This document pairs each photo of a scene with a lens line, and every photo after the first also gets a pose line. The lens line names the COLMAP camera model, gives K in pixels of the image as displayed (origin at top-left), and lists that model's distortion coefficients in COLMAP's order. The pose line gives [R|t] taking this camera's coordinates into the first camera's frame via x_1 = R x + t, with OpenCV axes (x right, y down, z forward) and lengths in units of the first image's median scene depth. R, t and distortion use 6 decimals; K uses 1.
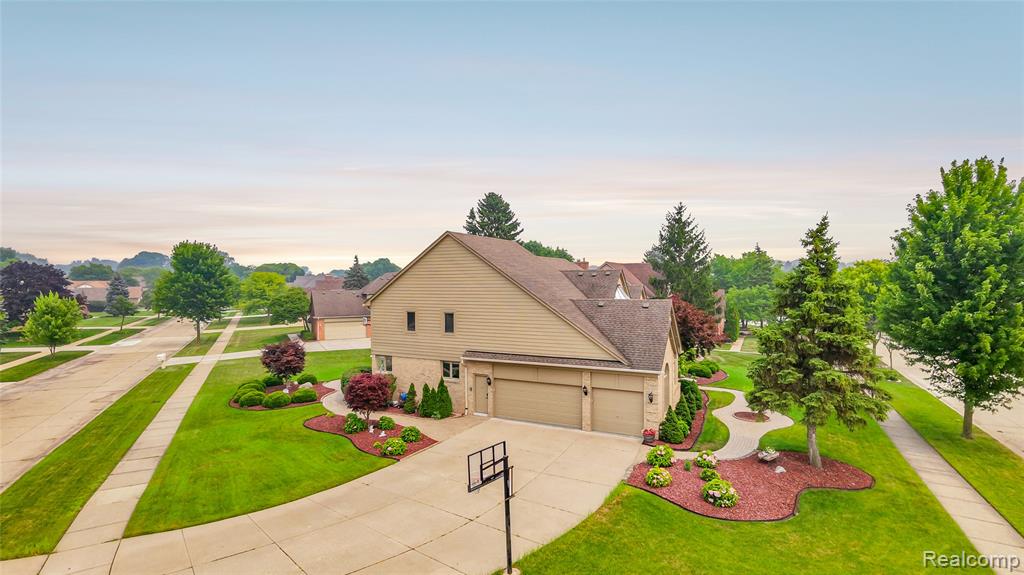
lens RADIAL K [[493.5, 0, 514.6], [0, 493.5, 289.0], [0, 0, 1]] dist [0.000835, 0.001849]
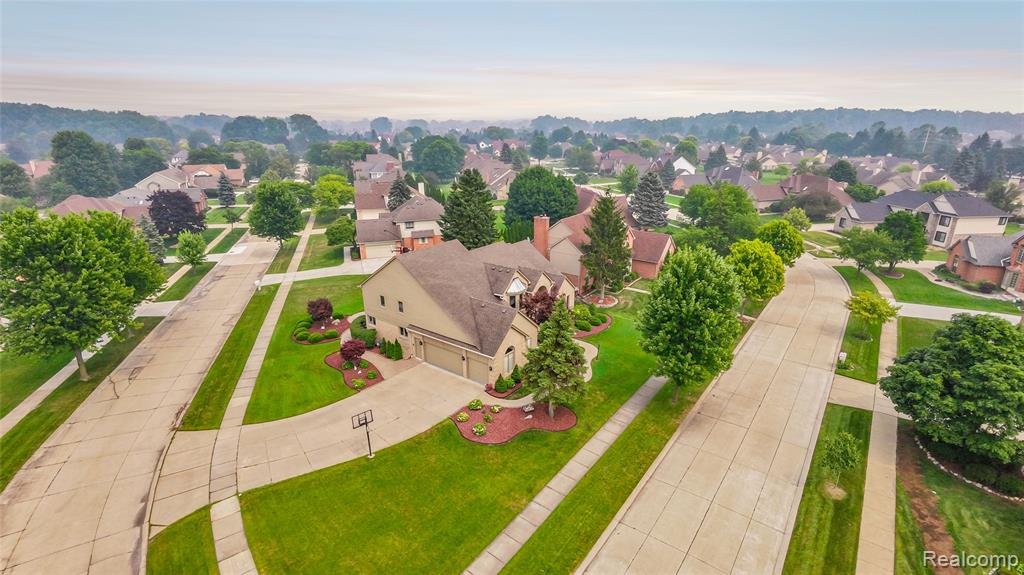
lens RADIAL K [[493.5, 0, 510.6], [0, 493.5, 286.2], [0, 0, 1]] dist [0.000835, 0.001849]
pose [[0.984943, 0.051577, -0.165007, 0.554010], [0.000104, 0.954283, 0.298904, -0.543205], [0.172880, -0.294420, 0.939909, -0.549691]]
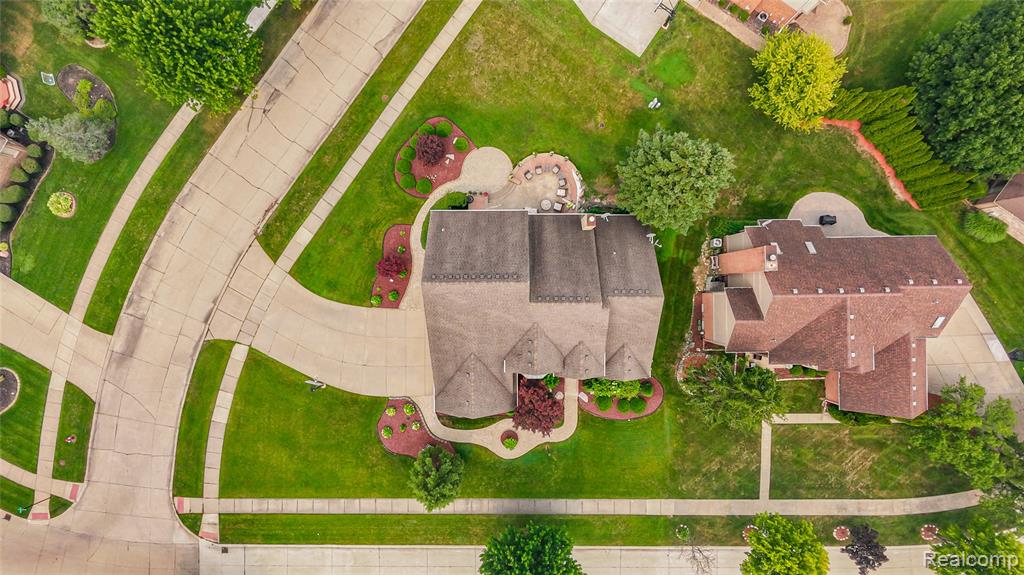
lens RADIAL K [[493.5, 0, 510.5], [0, 493.5, 286.5], [0, 0, 1]] dist [0.000835, 0.001849]
pose [[0.453365, 0.891320, -0.002923, -0.013594], [-0.006485, 0.006578, 0.999957, -1.583580], [0.891301, -0.453327, 0.008762, 1.268687]]
